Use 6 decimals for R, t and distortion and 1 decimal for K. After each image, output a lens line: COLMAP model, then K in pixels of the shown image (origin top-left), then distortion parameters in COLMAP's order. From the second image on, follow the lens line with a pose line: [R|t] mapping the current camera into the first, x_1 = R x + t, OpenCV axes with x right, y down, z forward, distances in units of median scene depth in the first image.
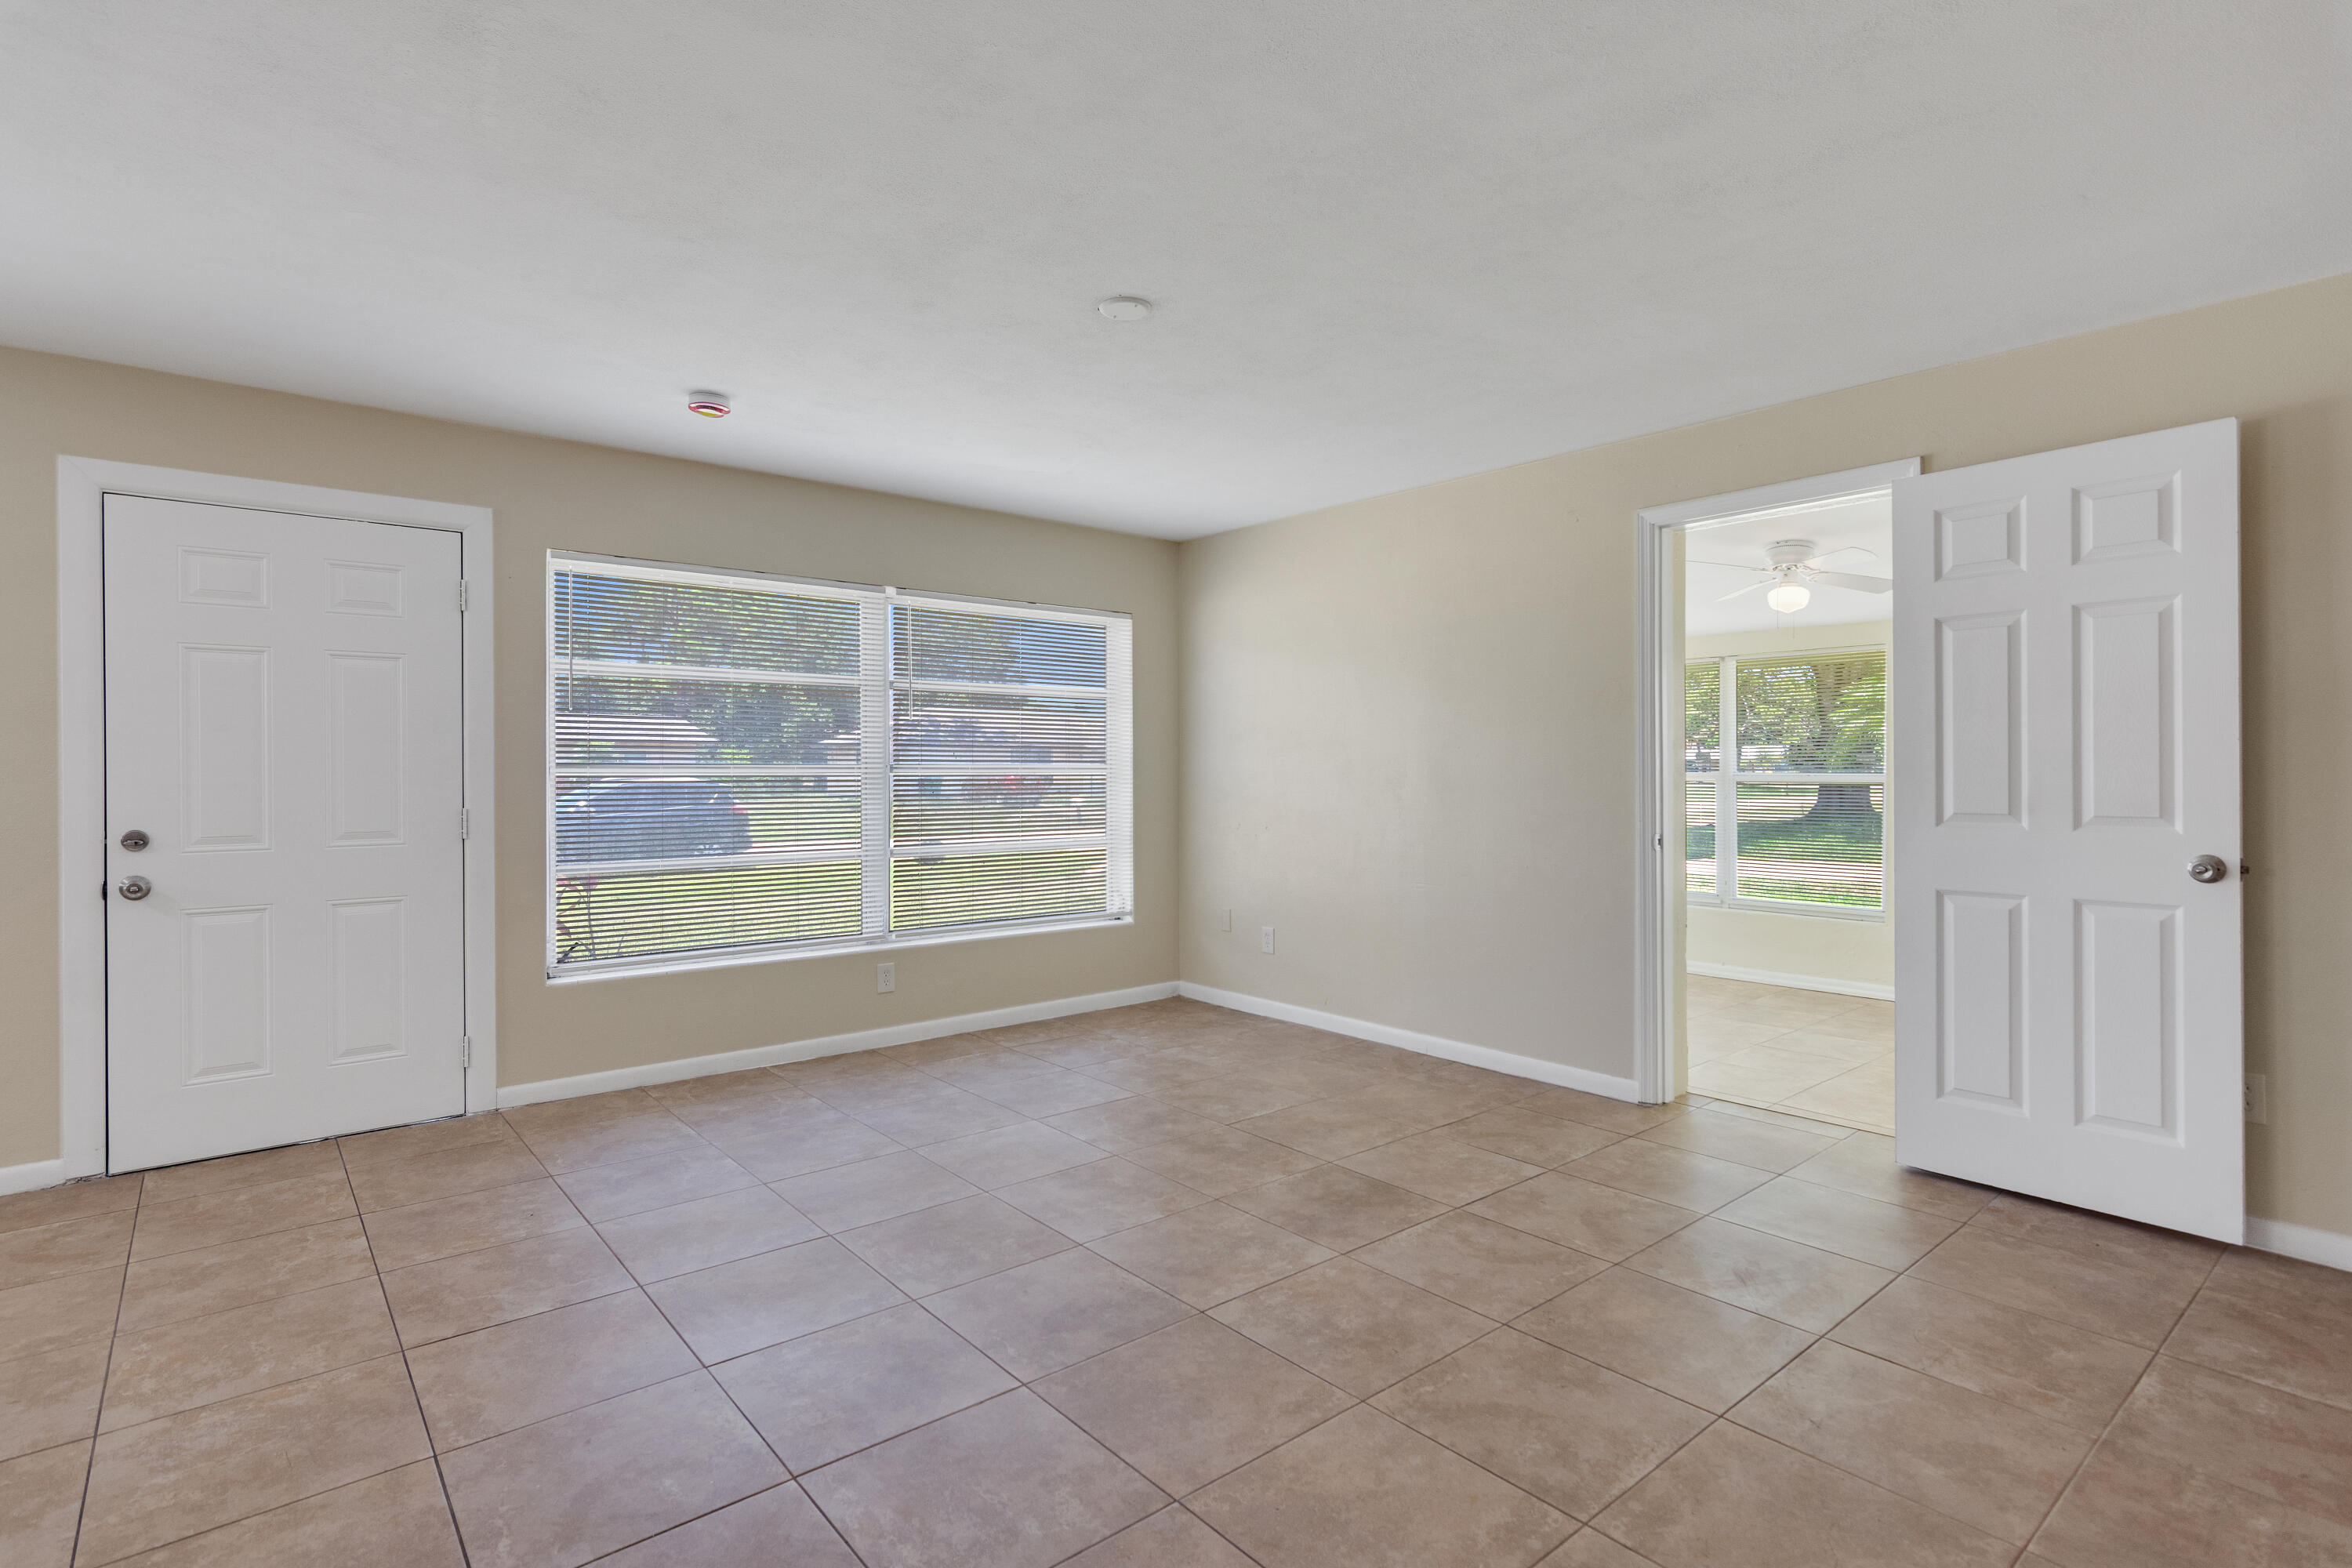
lens RADIAL K [[1145.3, 0, 1163.1], [0, 1145.3, 770.7], [0, 0, 1]] dist [-0.000014, 0.000749]
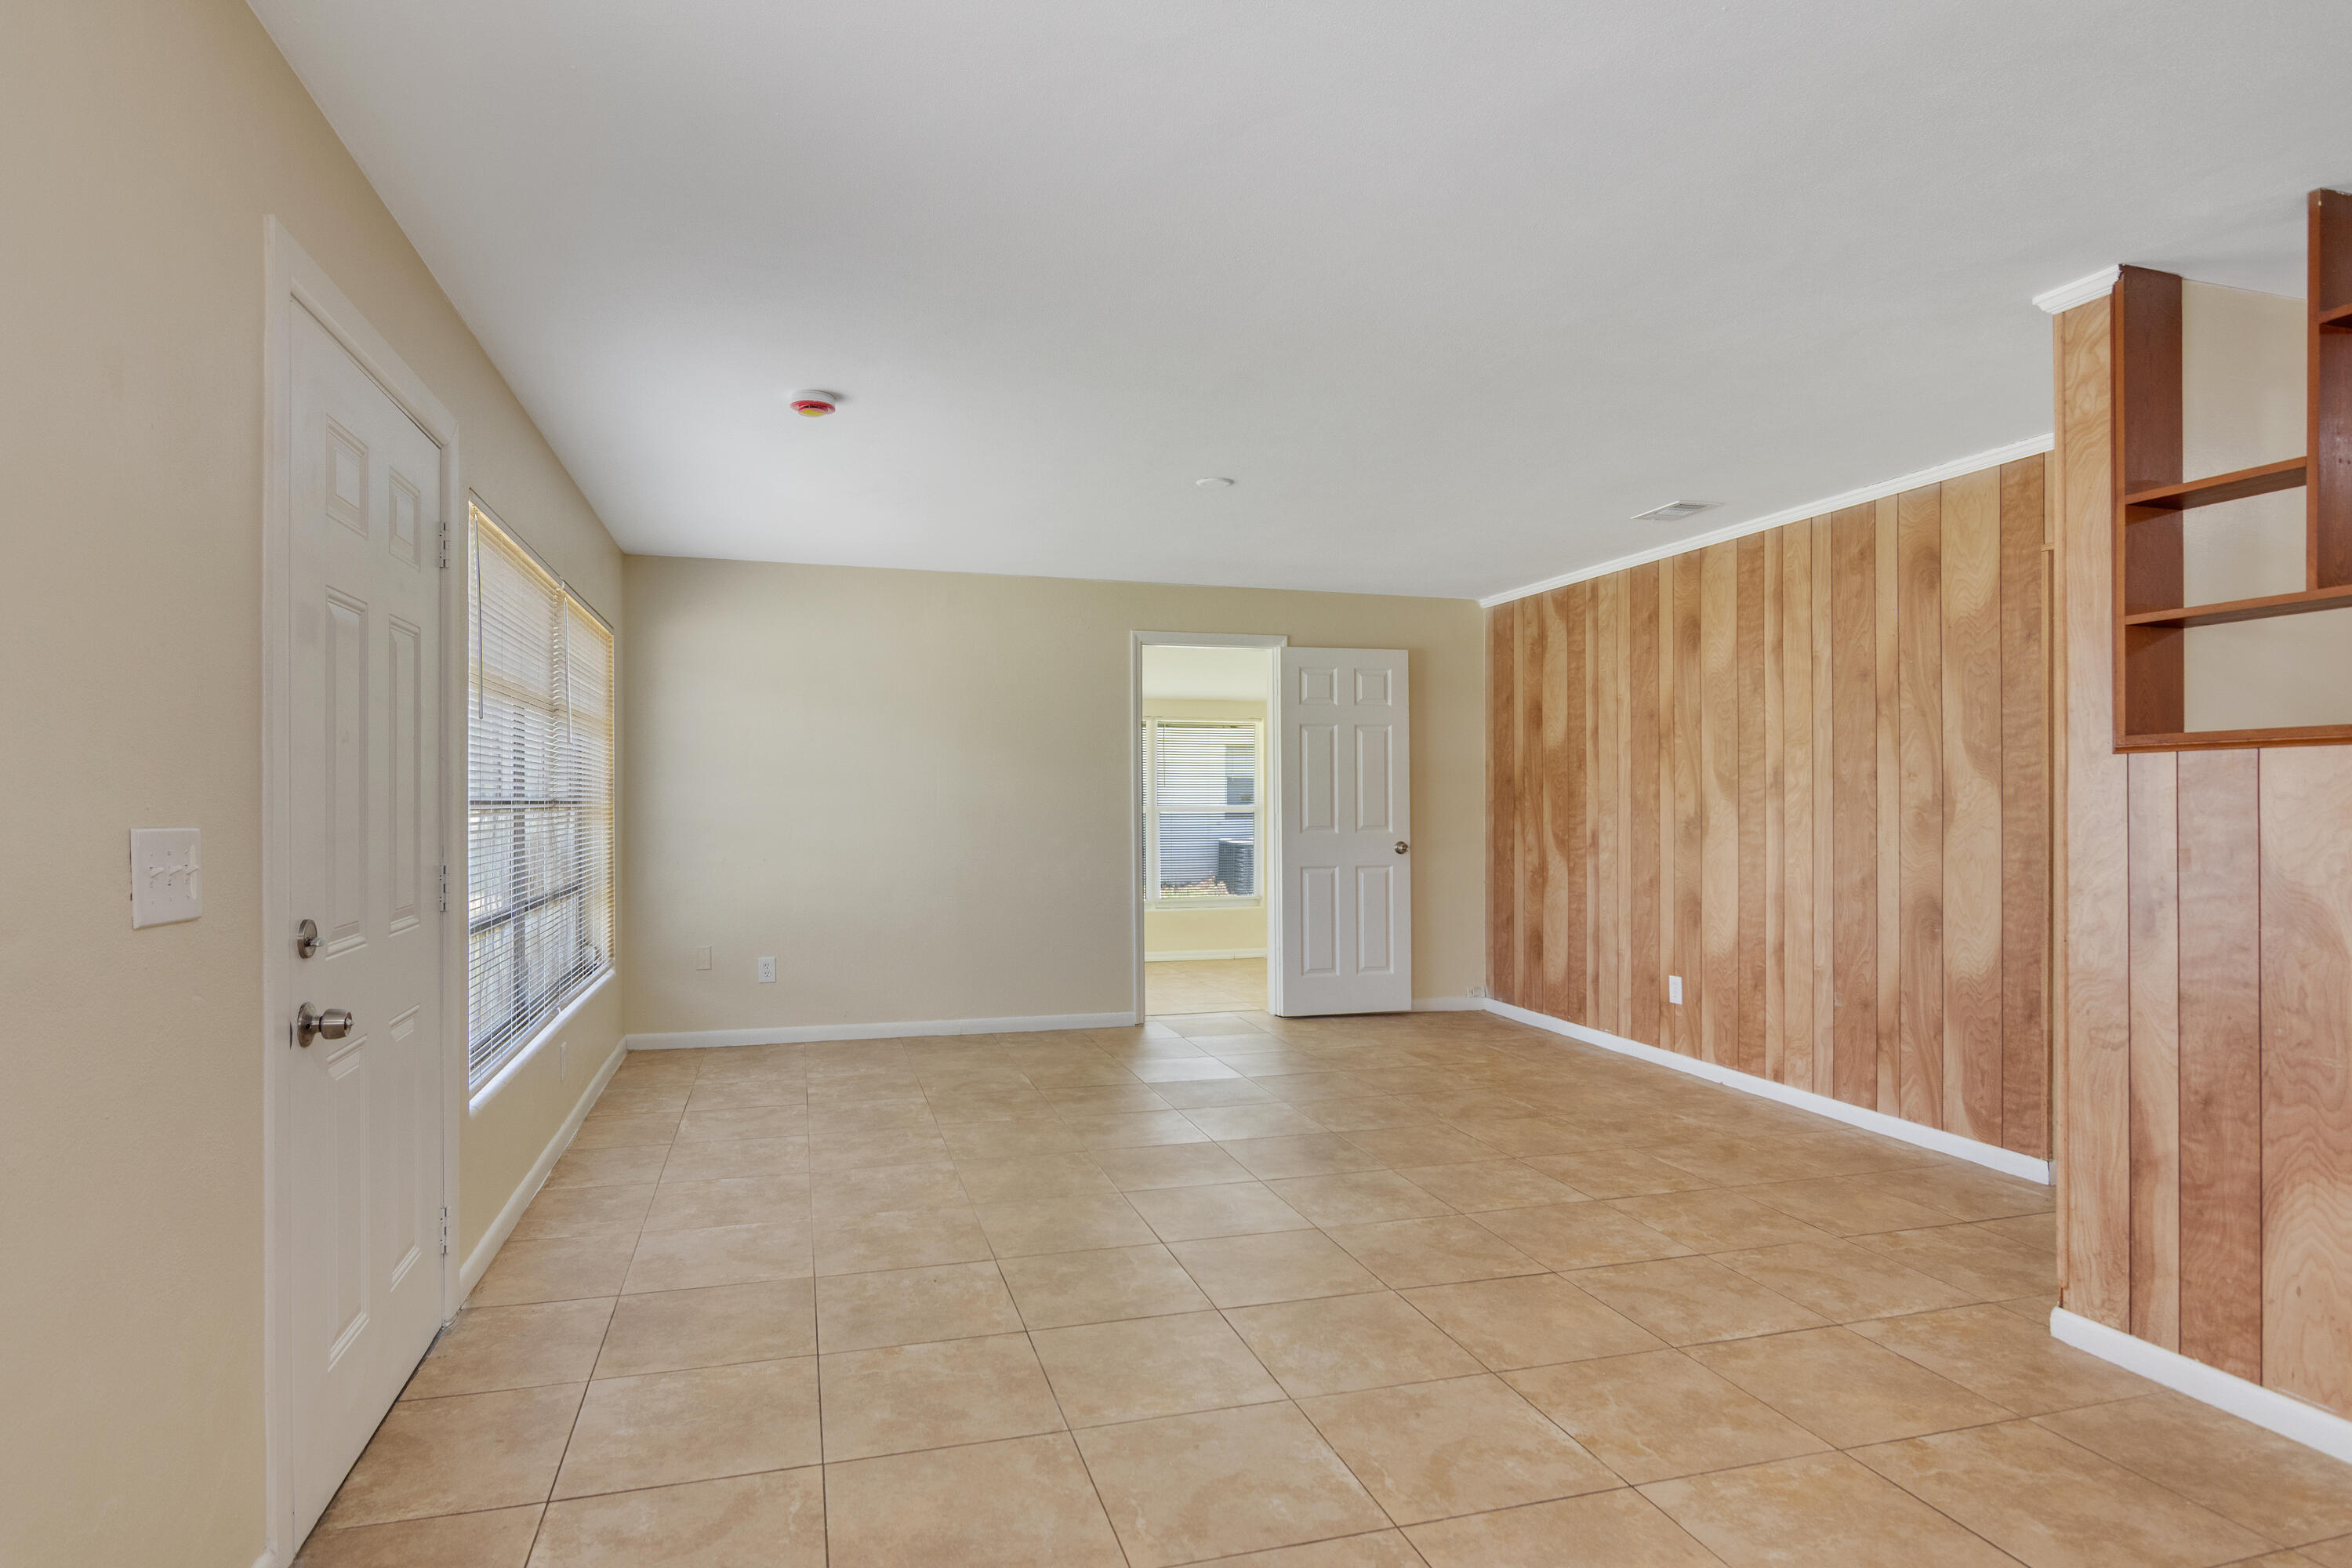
lens RADIAL K [[1248.8, 0, 1159.1], [0, 1248.8, 797.0], [0, 0, 1]] dist [-0.004214, -0.000388]
pose [[0.395405, 0.003022, 0.918502, -1.415994], [-0.000644, 0.999995, -0.003013, -0.005911], [-0.918507, 0.000599, 0.395405, 0.425285]]
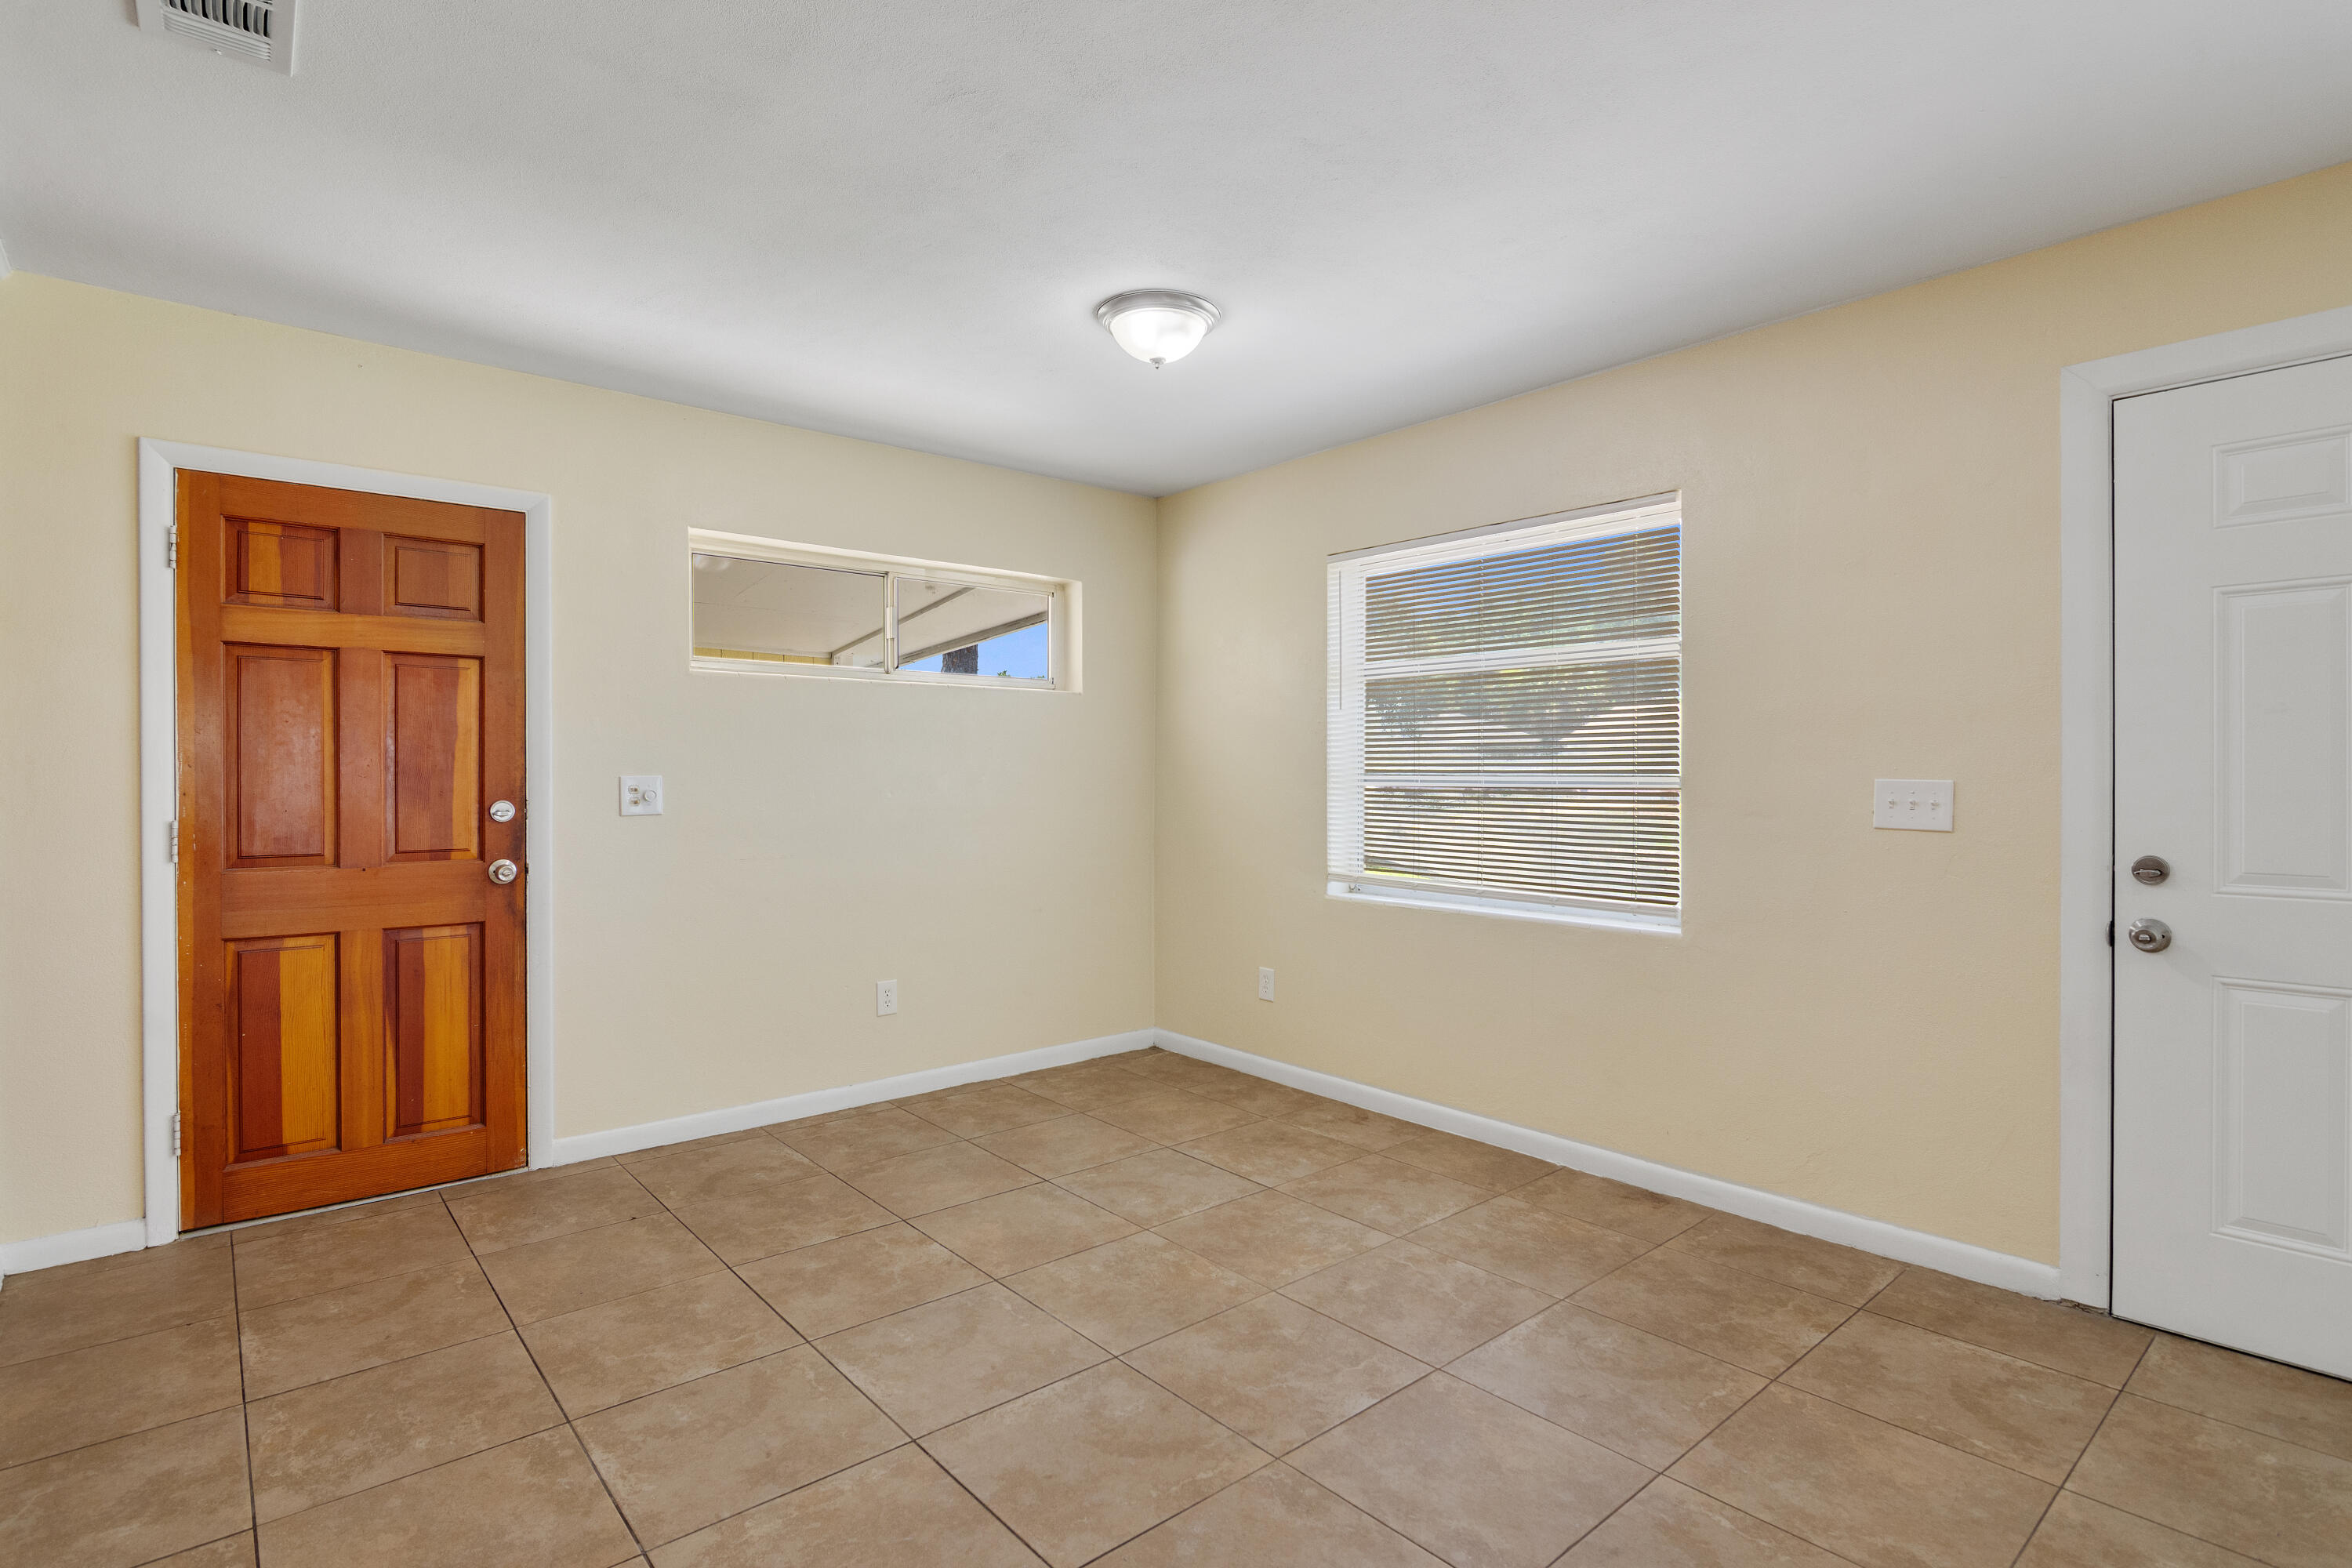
lens RADIAL K [[1146.1, 0, 1162.3], [0, 1146.1, 780.5], [0, 0, 1]] dist [-0.011652, -0.000770]
pose [[0.013699, 0.006608, -0.999884, -0.209820], [-0.002080, 0.999976, 0.006580, 0.000939], [0.999904, 0.001990, 0.013712, 0.403997]]
